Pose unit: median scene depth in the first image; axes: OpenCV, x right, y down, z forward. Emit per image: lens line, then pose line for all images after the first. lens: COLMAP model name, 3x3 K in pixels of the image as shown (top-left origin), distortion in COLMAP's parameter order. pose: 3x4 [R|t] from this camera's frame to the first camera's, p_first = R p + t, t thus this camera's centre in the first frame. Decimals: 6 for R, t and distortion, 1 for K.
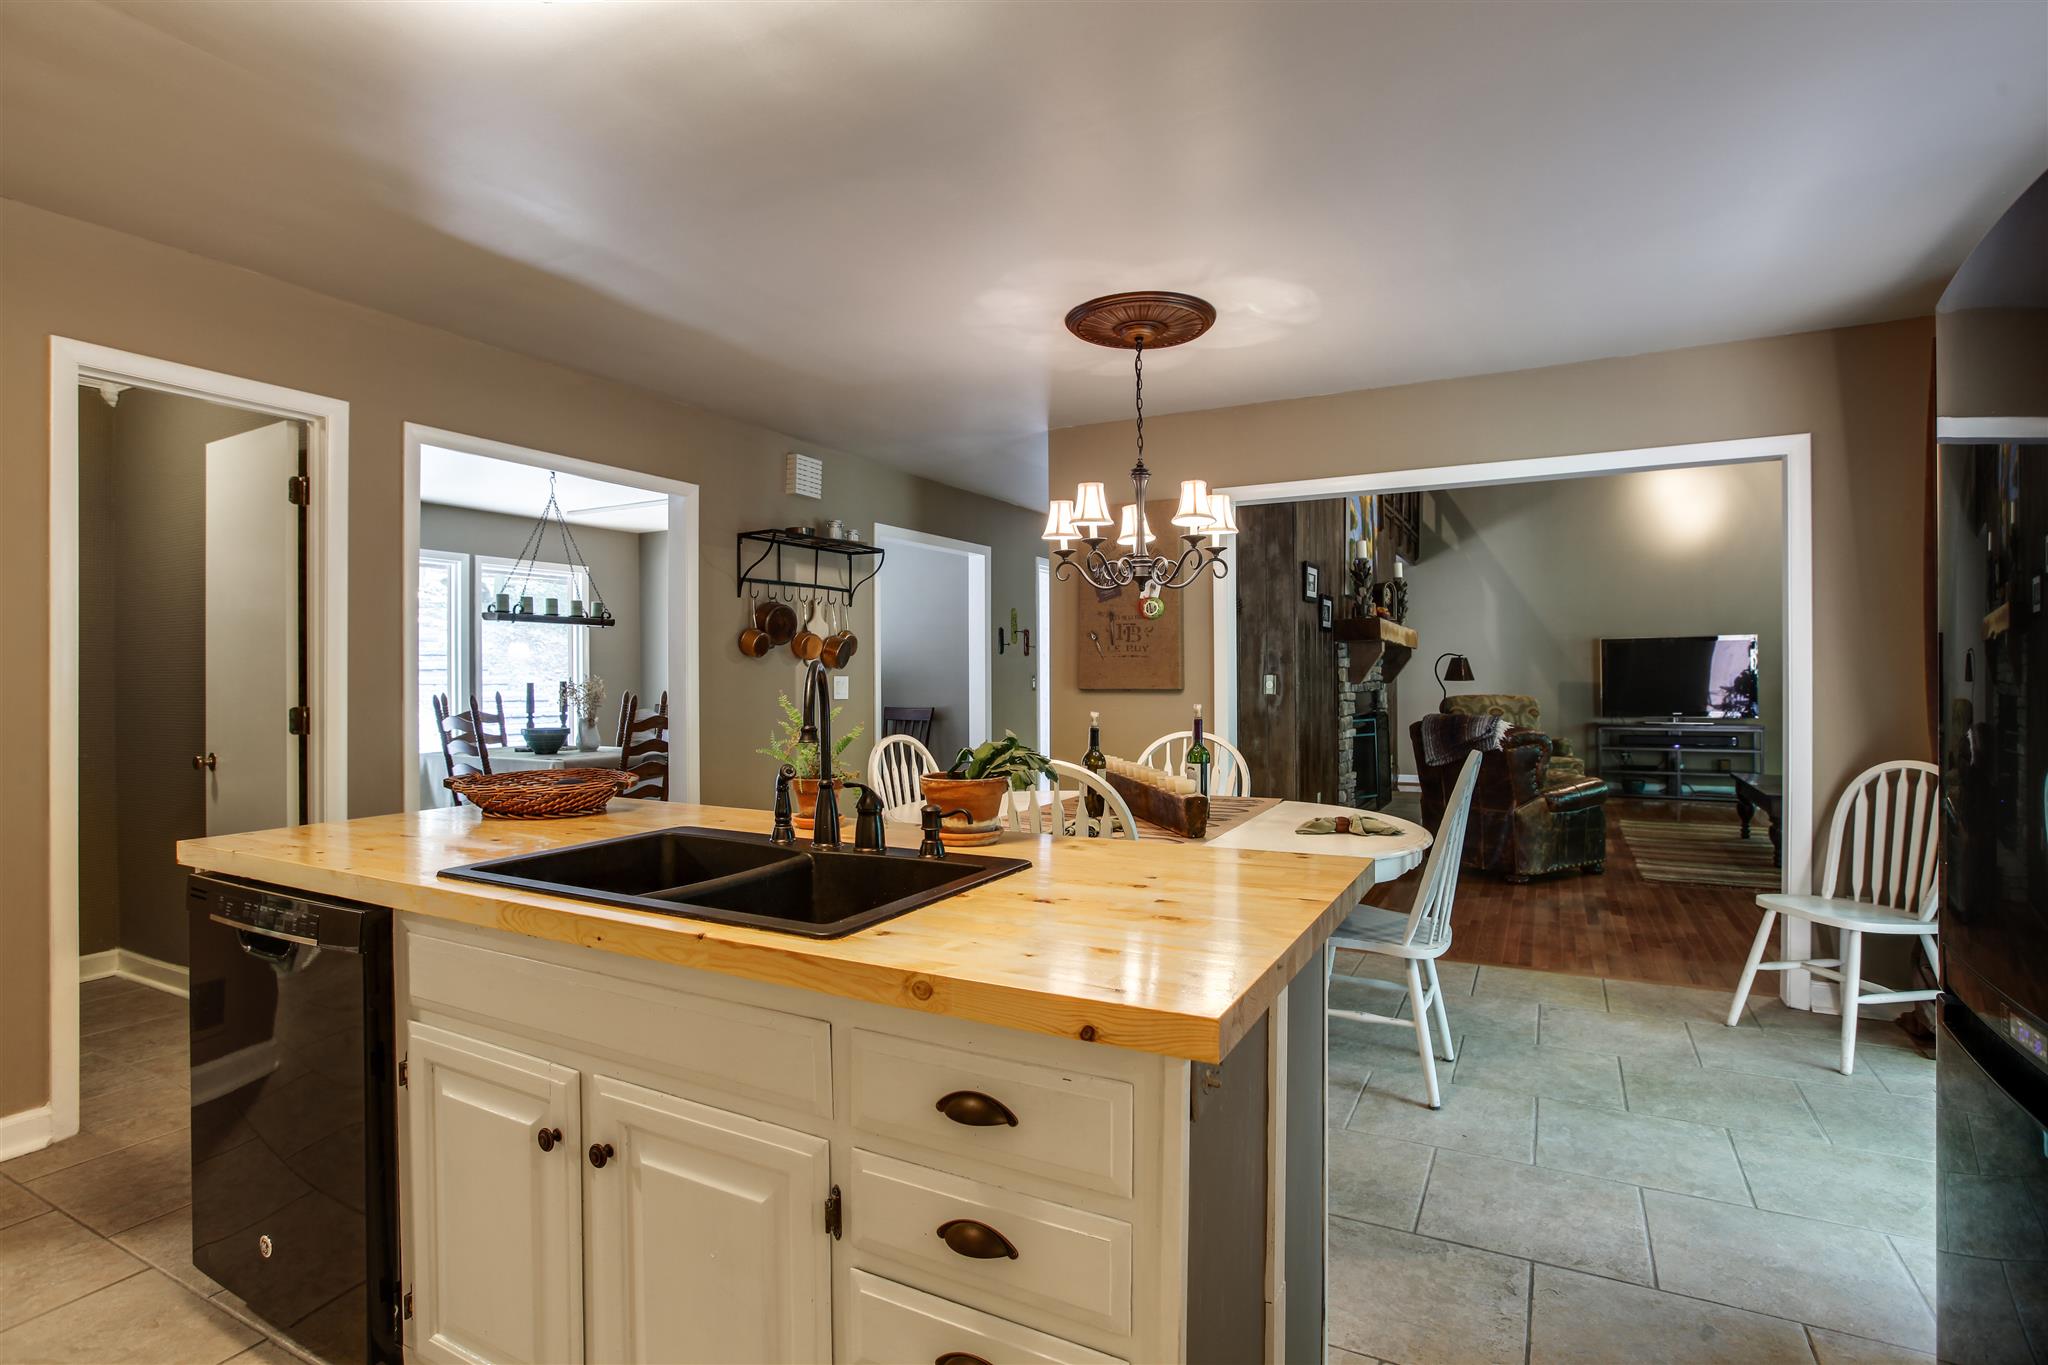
lens RADIAL K [[1091.2, 0, 1024.0], [0, 1091.2, 682.5], [0, 0, 1]] dist [-0.019356, 0.001295]
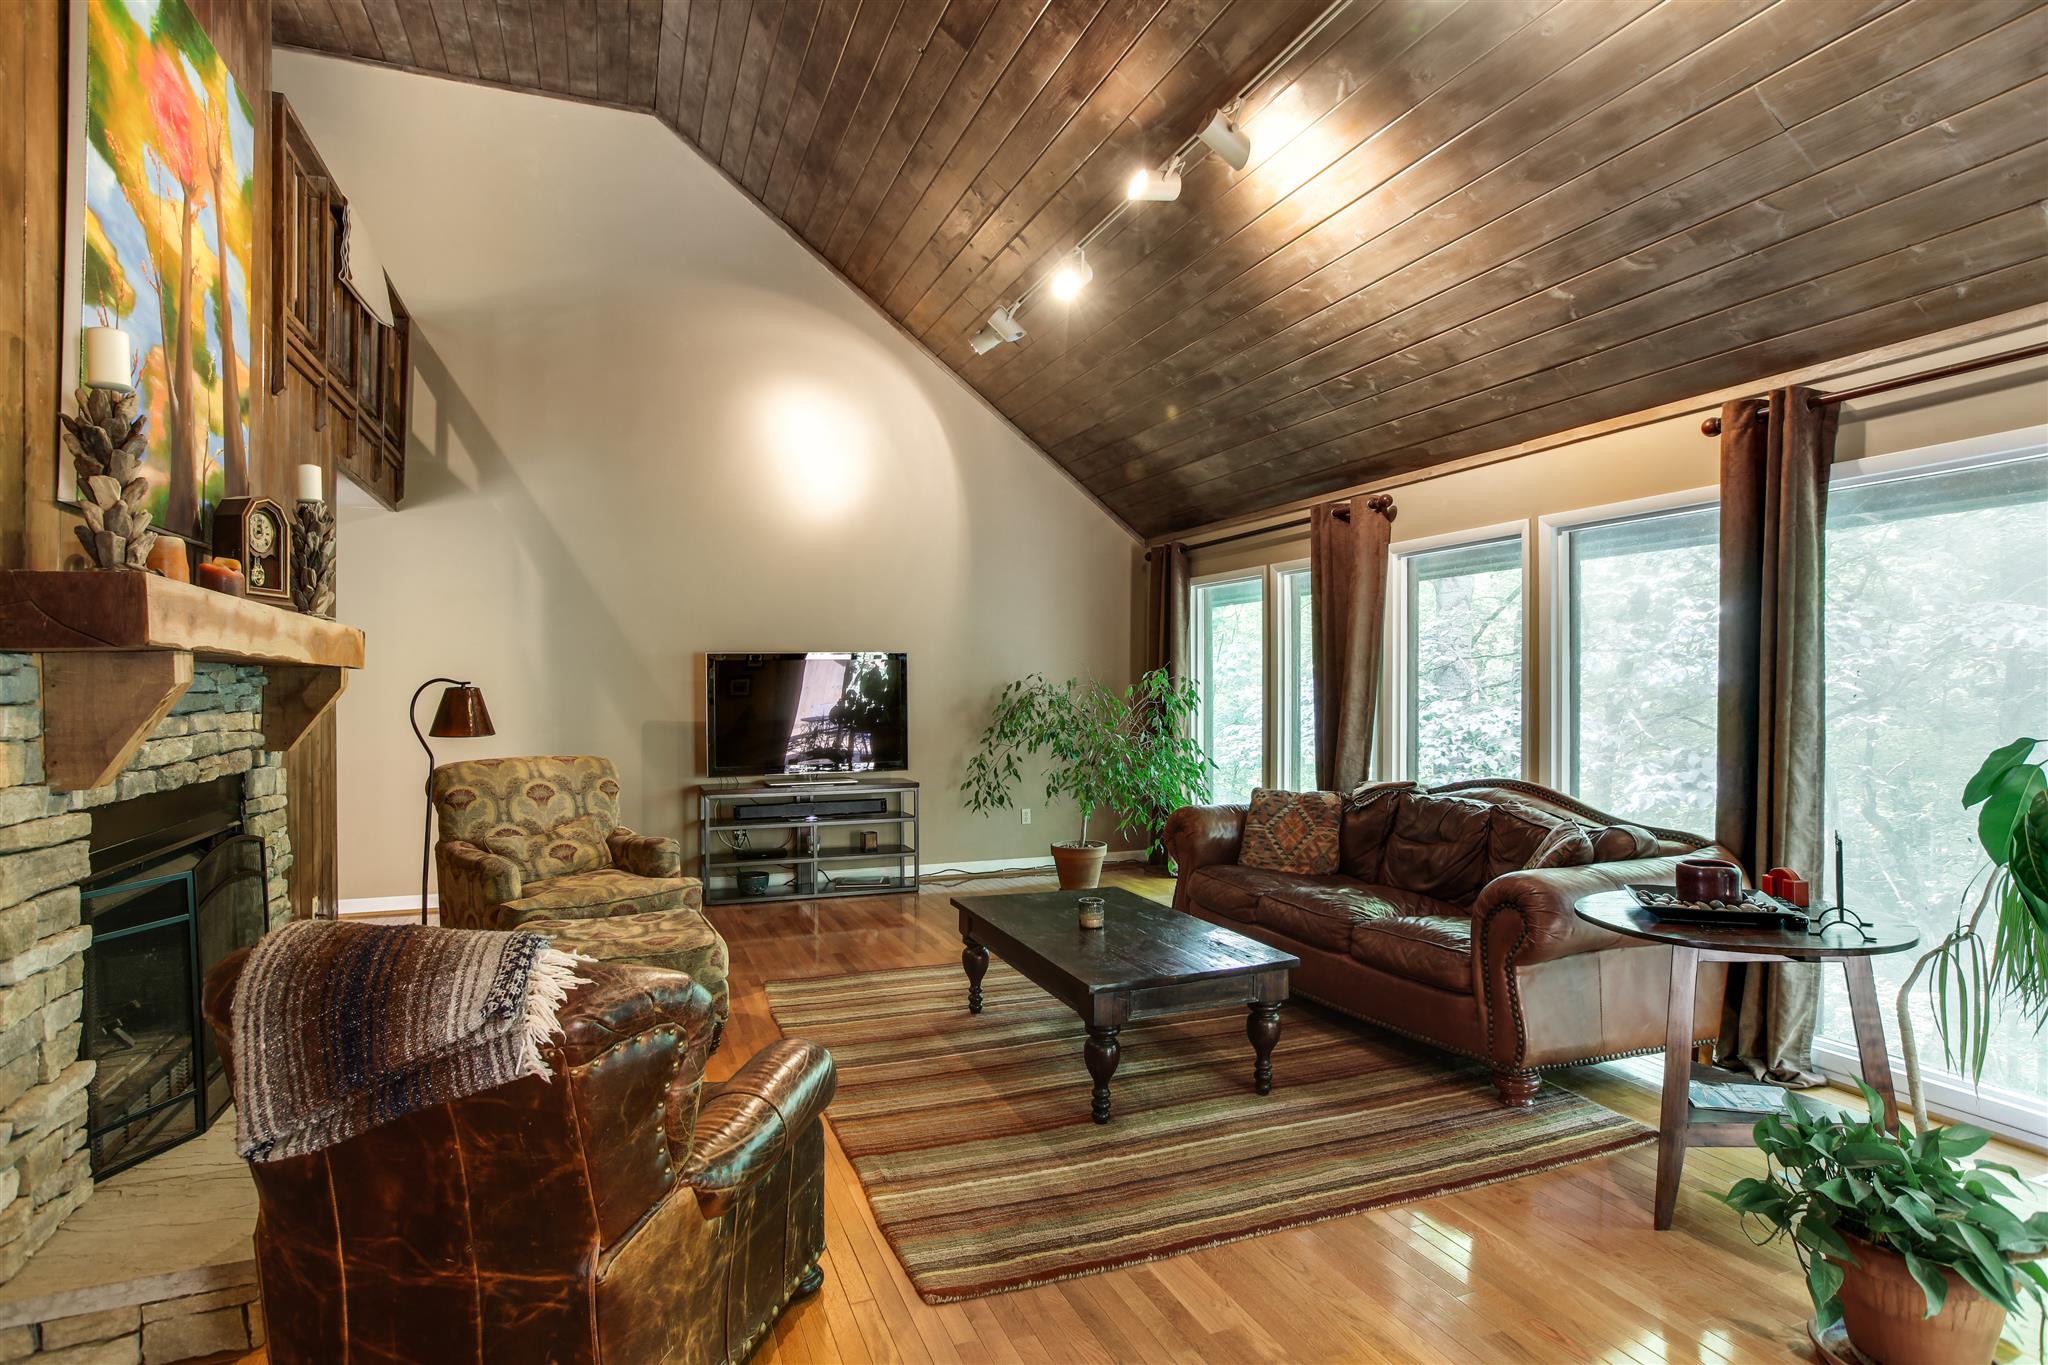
lens RADIAL K [[1091.2, 0, 1024.0], [0, 1091.2, 682.5], [0, 0, 1]] dist [-0.019356, 0.001295]
pose [[0.679762, 0.008939, 0.733378, 0.209338], [-0.003999, 0.999956, -0.008482, -0.021757], [-0.733422, 0.002833, 0.679768, 0.475316]]
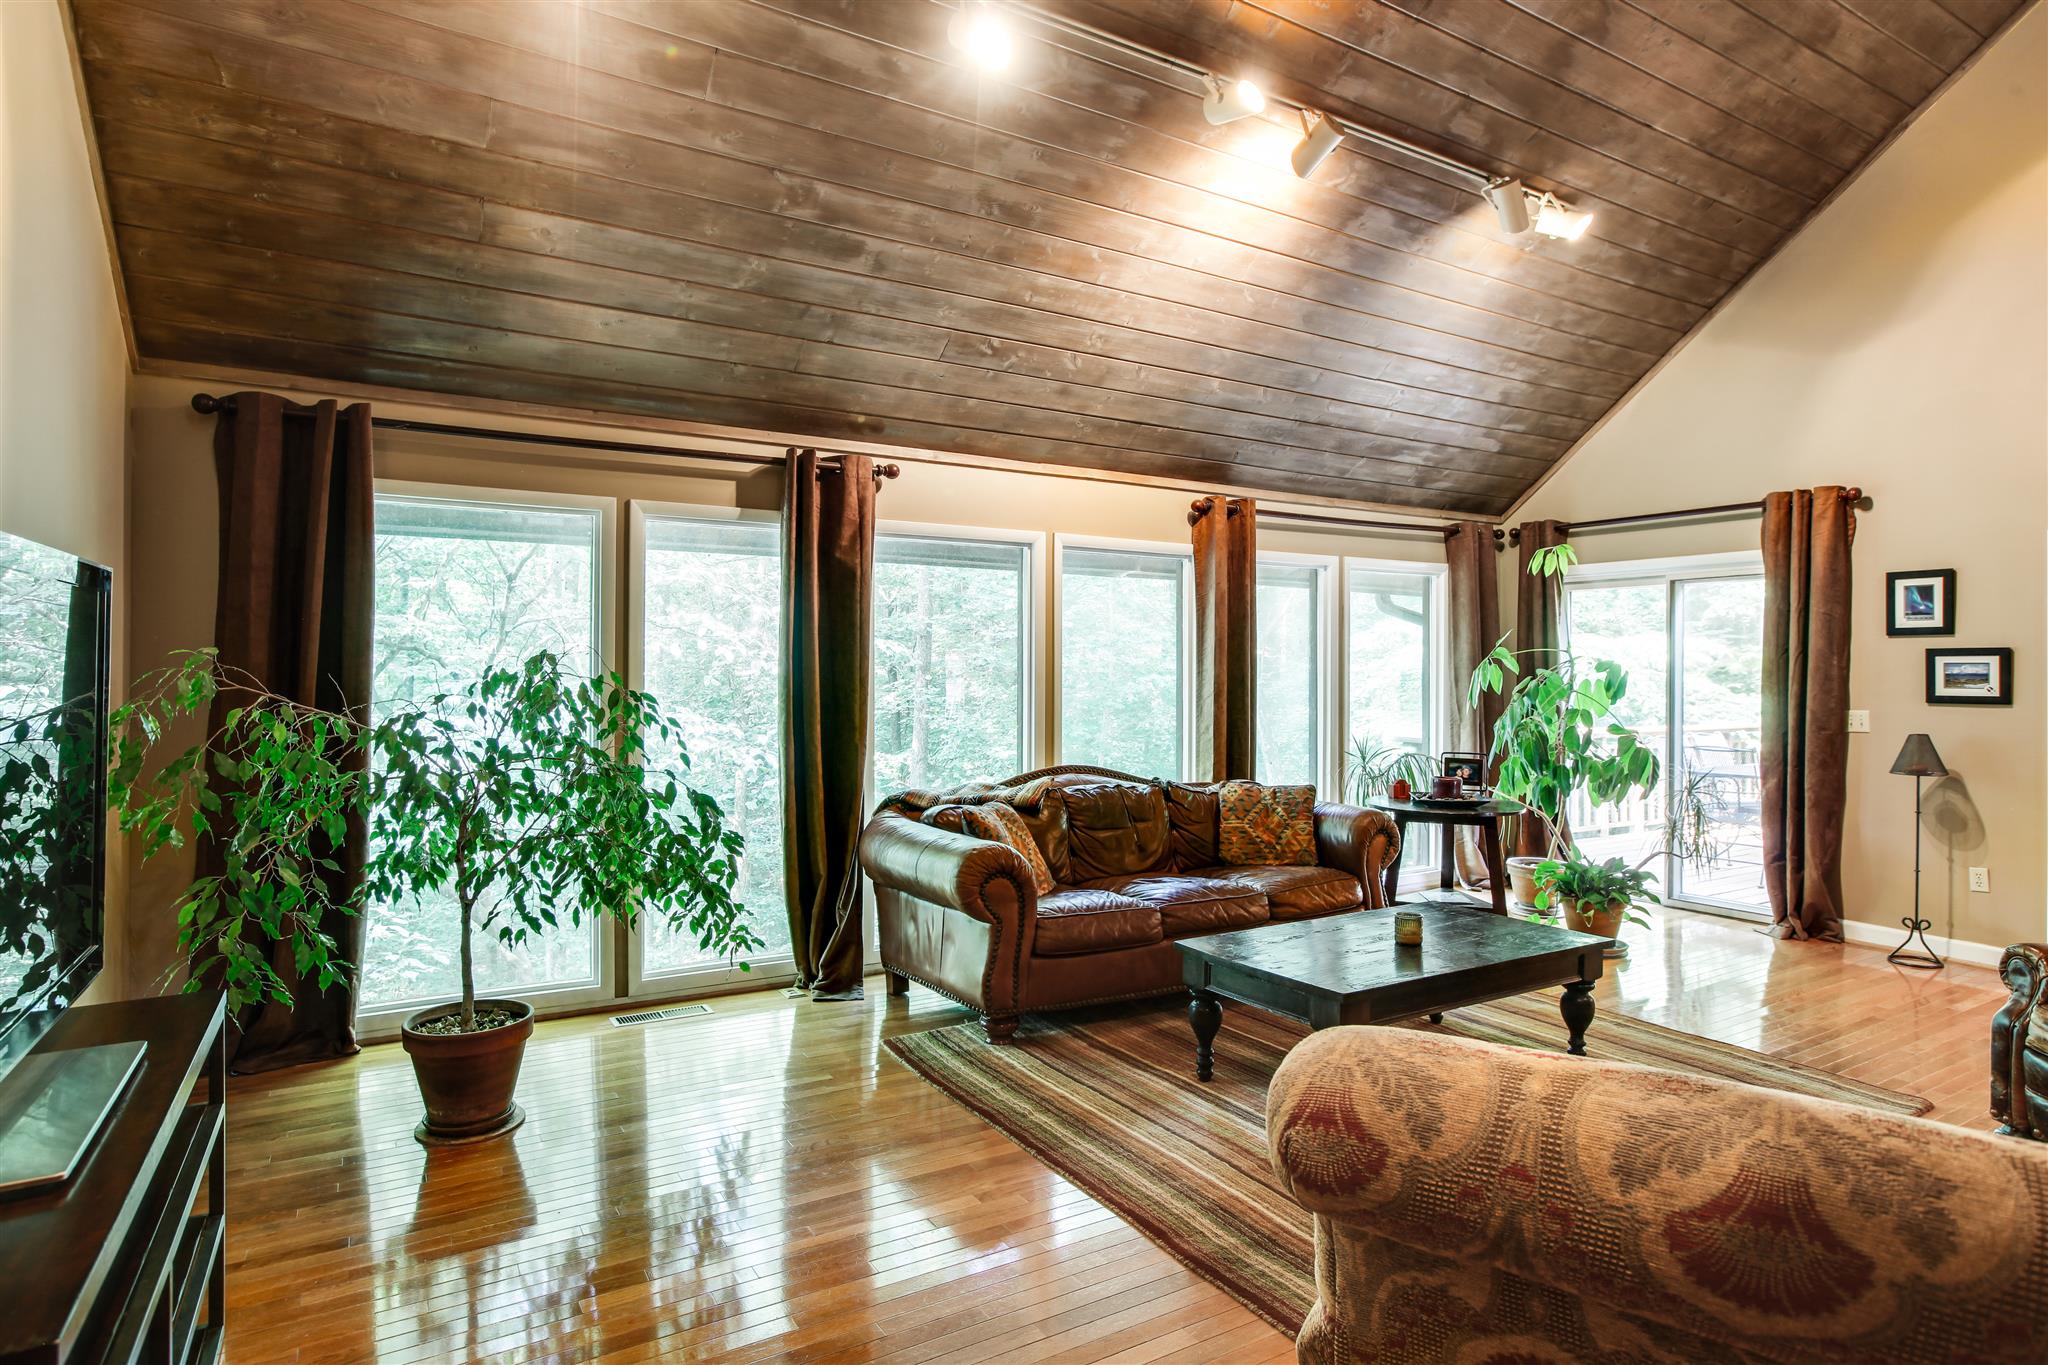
lens RADIAL K [[1091.2, 0, 1024.0], [0, 1091.2, 682.5], [0, 0, 1]] dist [-0.019356, 0.001295]
pose [[-0.833234, 0.007321, 0.552873, 0.503574], [0.004478, 0.999969, -0.006492, -0.021961], [-0.552903, -0.002934, -0.833240, 1.323606]]
